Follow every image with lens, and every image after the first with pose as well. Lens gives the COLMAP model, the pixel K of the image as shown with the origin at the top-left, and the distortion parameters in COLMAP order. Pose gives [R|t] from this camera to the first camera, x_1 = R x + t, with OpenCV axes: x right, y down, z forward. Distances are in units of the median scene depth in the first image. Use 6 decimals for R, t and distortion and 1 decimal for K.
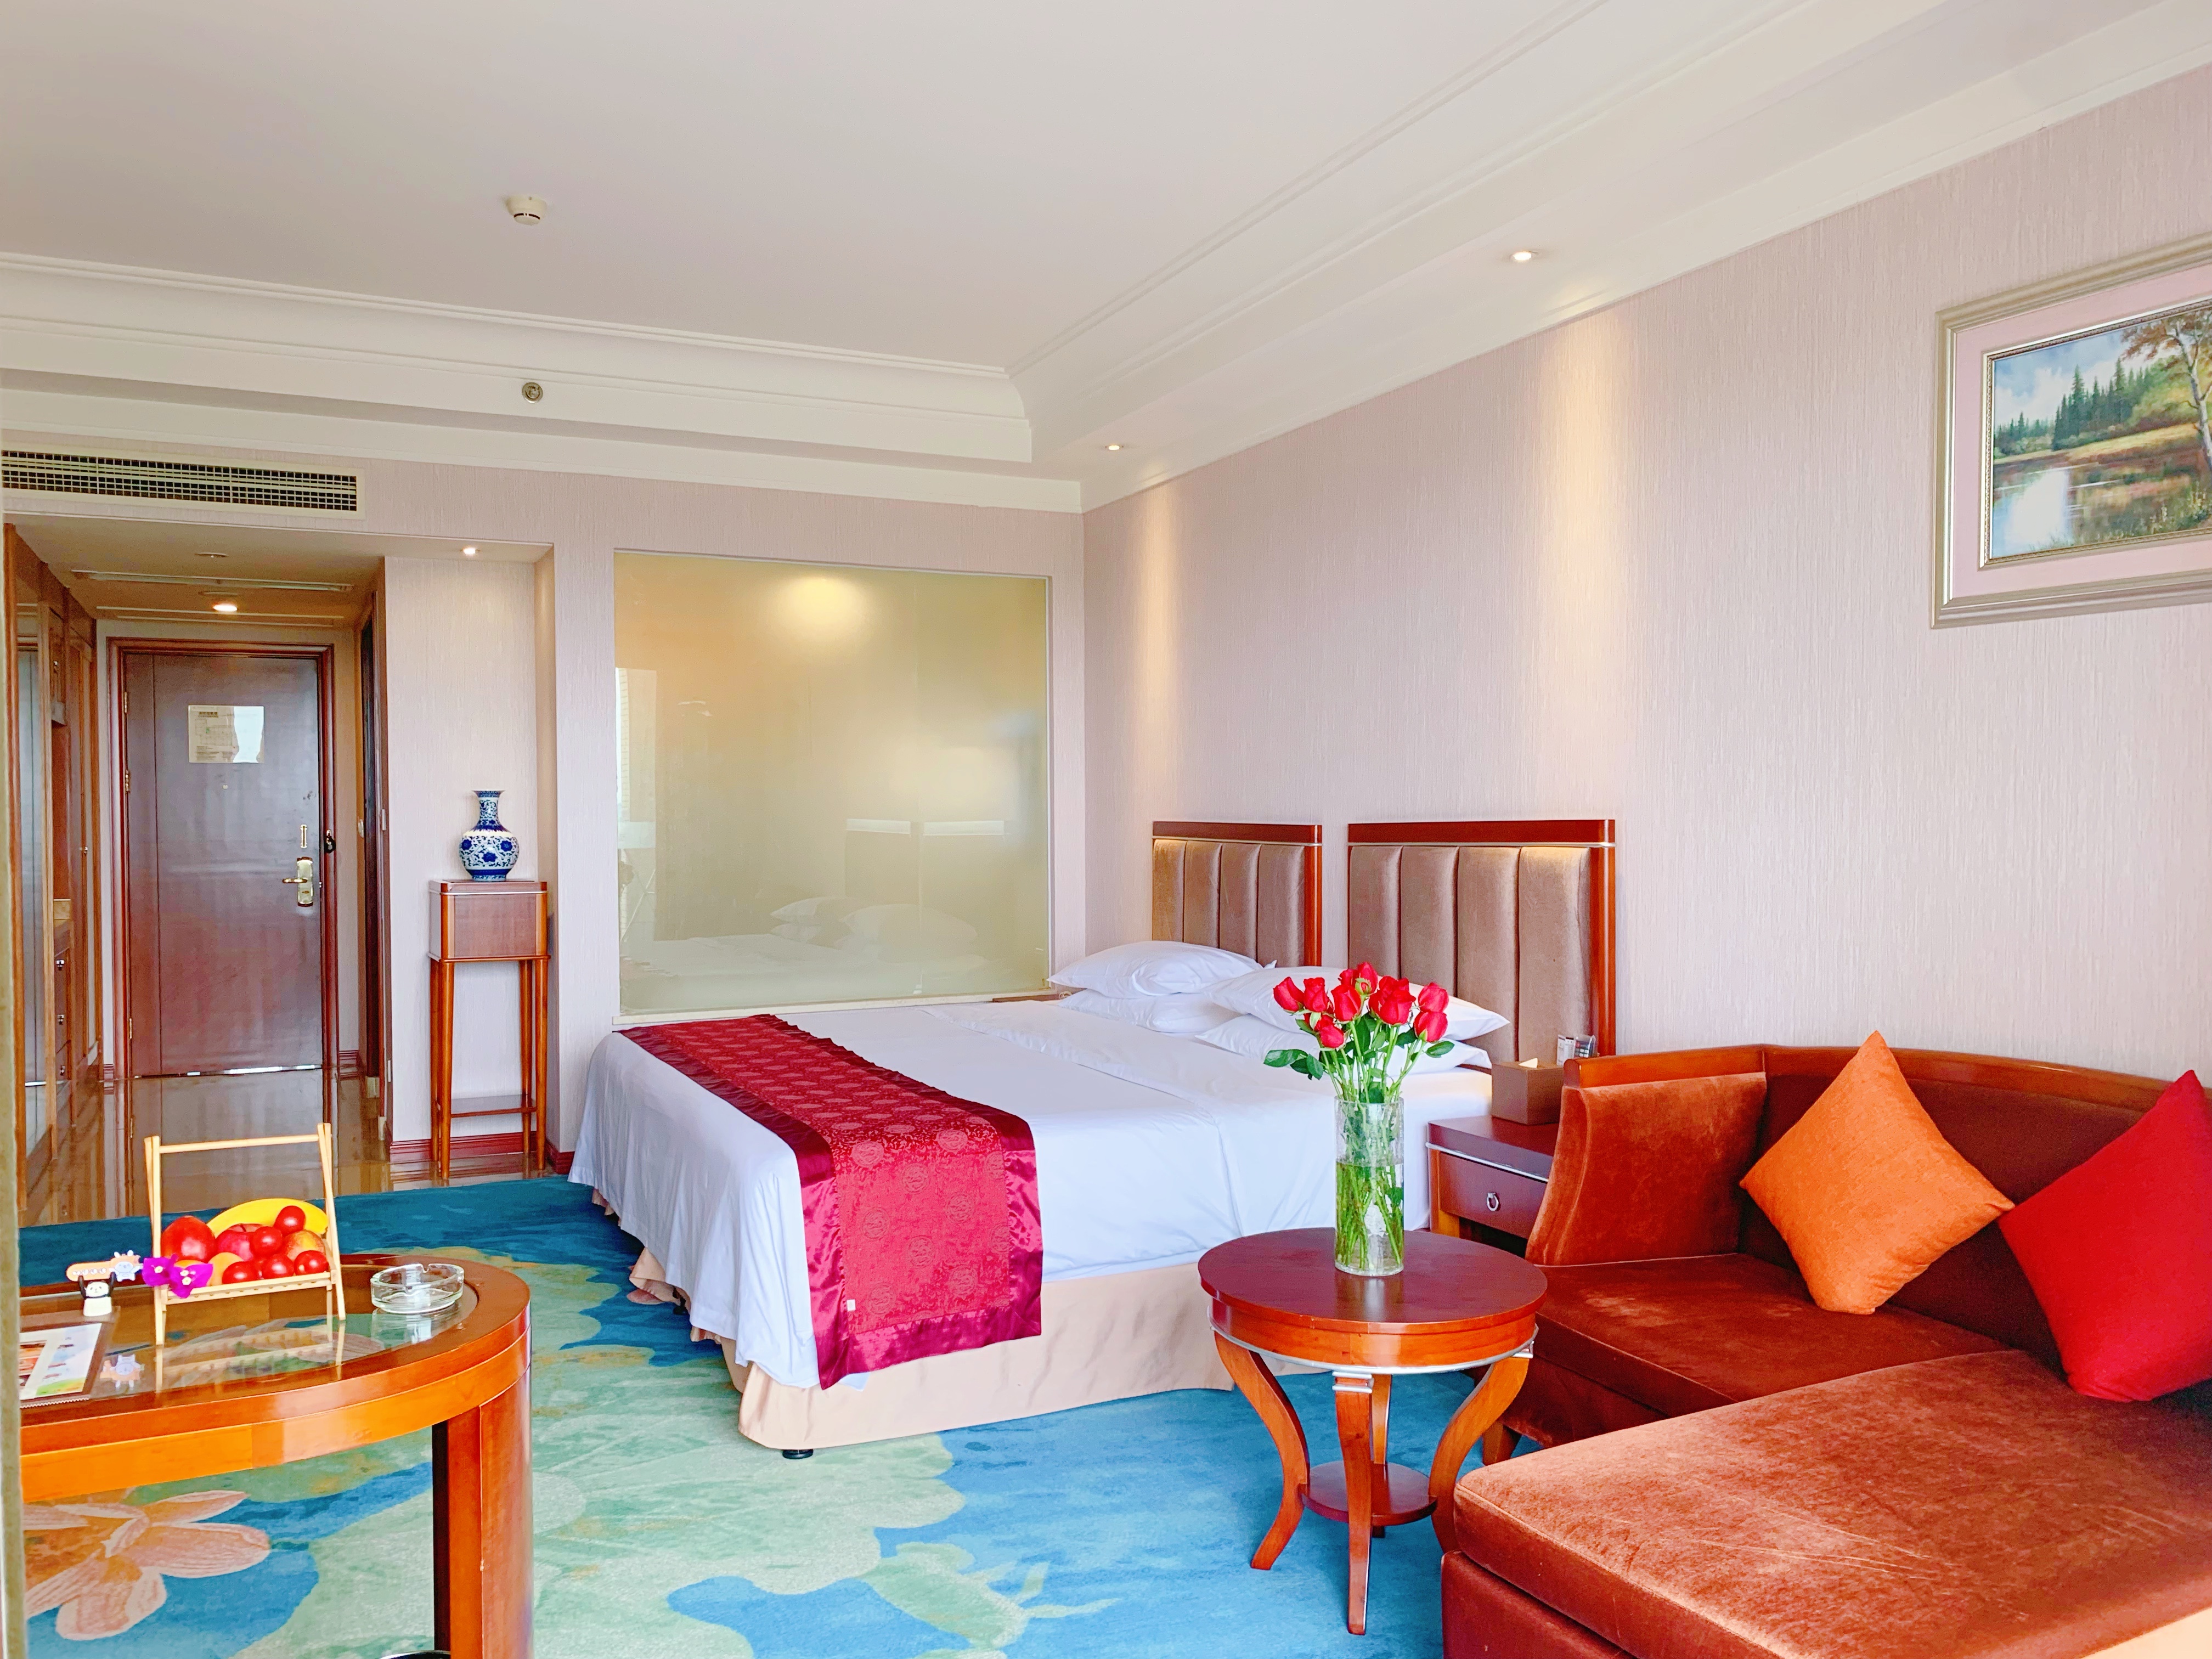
lens RADIAL K [[1689.4, 0, 1091.4], [0, 1689.4, 837.9], [0, 0, 1]] dist [0.016127, 0.016114]
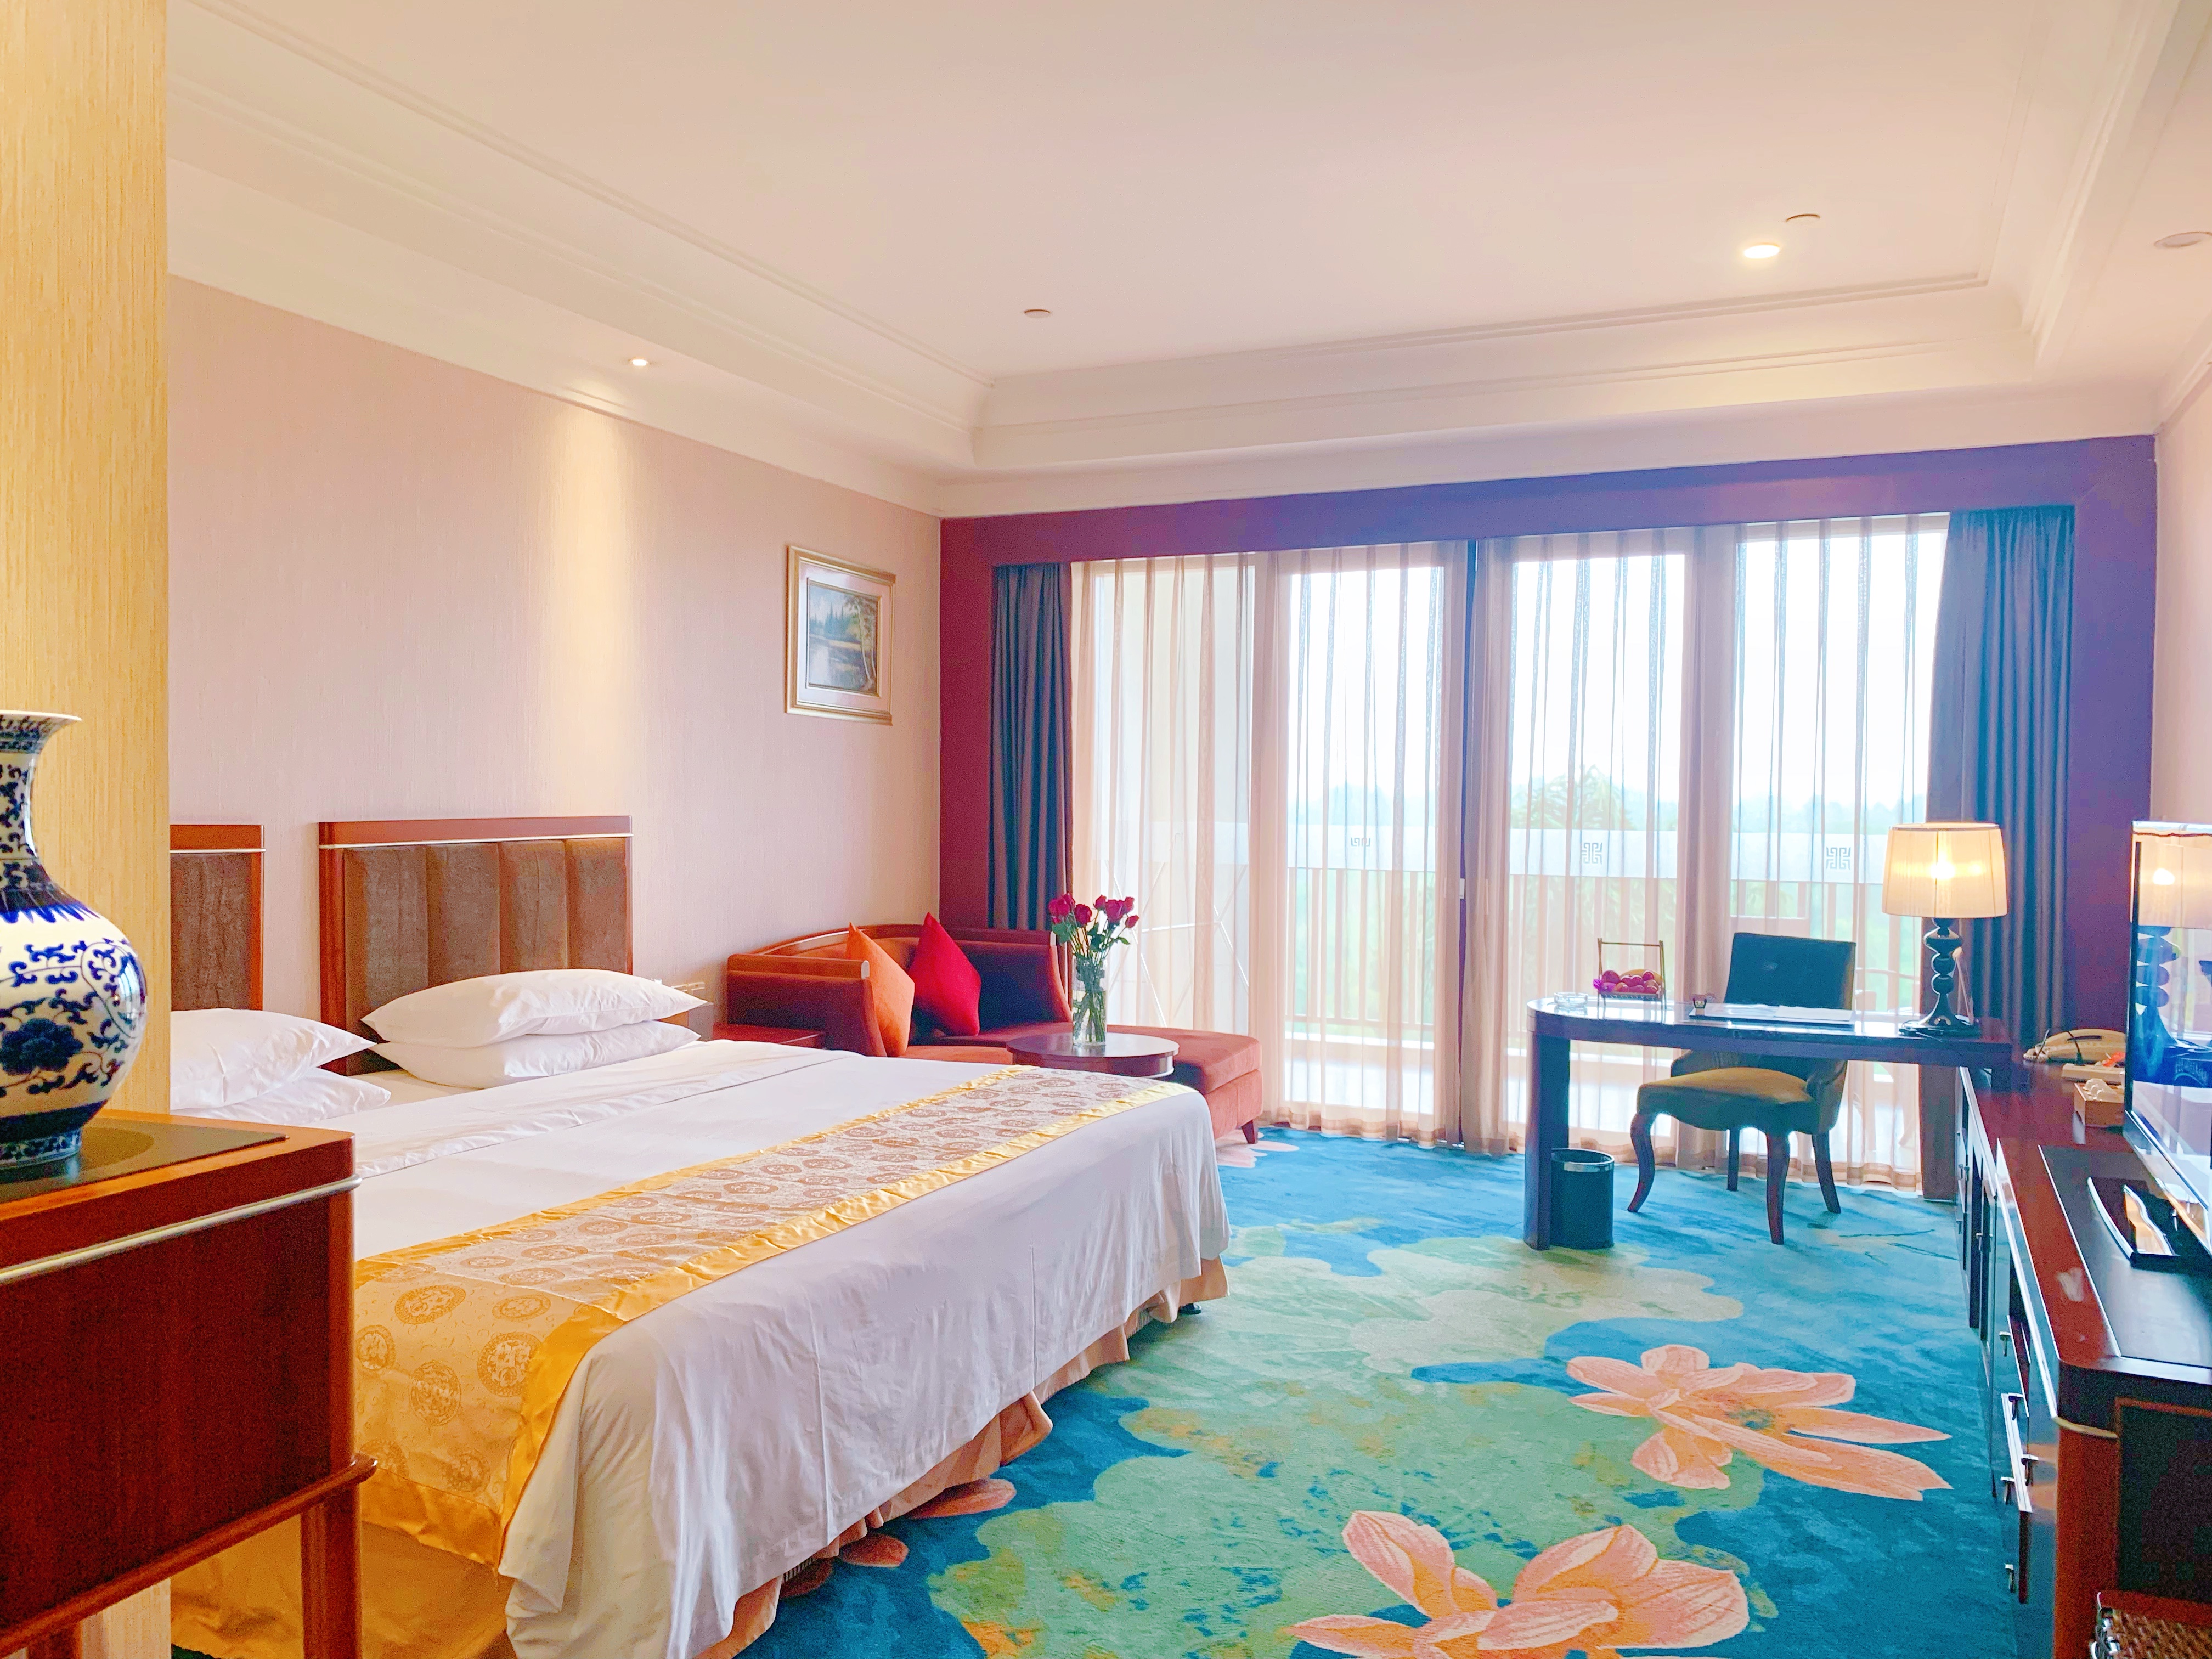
lens RADIAL K [[1689.4, 0, 1093.5], [0, 1689.4, 827.7], [0, 0, 1]] dist [0.016127, 0.016114]
pose [[-0.648371, -0.008823, 0.761274, -1.204098], [0.014353, 0.999613, 0.023810, -0.038485], [-0.761189, 0.026365, -0.647993, 2.057961]]
